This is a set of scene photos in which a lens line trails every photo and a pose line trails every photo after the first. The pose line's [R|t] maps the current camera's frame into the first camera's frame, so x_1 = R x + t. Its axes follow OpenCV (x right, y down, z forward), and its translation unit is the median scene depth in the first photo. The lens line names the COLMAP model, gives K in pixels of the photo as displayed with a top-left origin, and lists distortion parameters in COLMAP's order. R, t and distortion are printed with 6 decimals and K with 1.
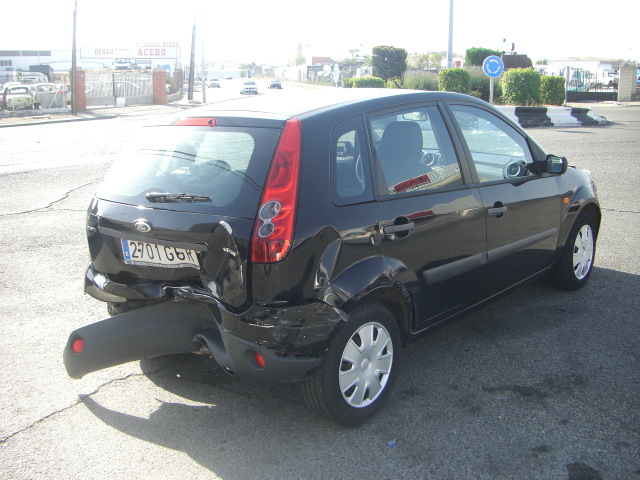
lens RADIAL K [[721.5, 0, 320.0], [0, 721.5, 240.0], [0, 0, 1]] dist [-0.203564, 0.188870]
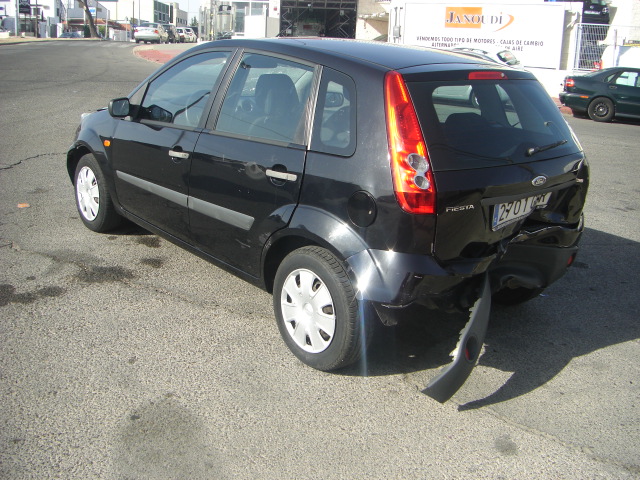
lens RADIAL K [[721.5, 0, 320.0], [0, 721.5, 240.0], [0, 0, 1]] dist [-0.203564, 0.188870]
pose [[0.155434, -0.250853, 0.955465, -1.233547], [0.168248, 0.959811, 0.224624, -0.208339], [-0.973413, 0.125841, 0.191393, 1.074419]]
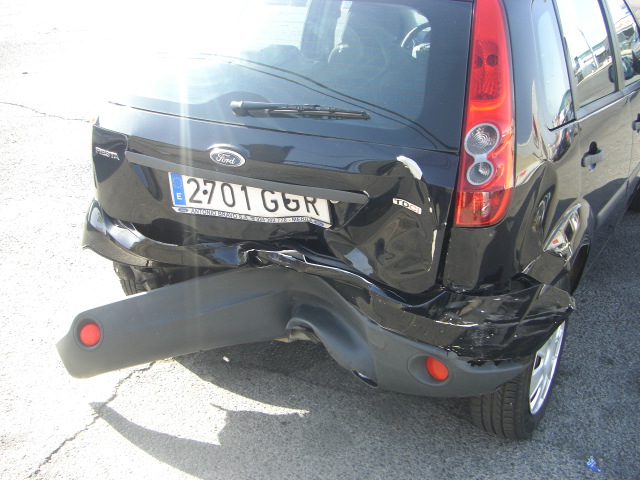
lens RADIAL K [[721.5, 0, 320.0], [0, 721.5, 240.0], [0, 0, 1]] dist [-0.203564, 0.188870]
pose [[0.983862, -0.023313, 0.177405, -0.268718], [-0.006441, 0.986219, 0.165318, -0.048156], [-0.178814, -0.163792, 0.970153, 0.375195]]
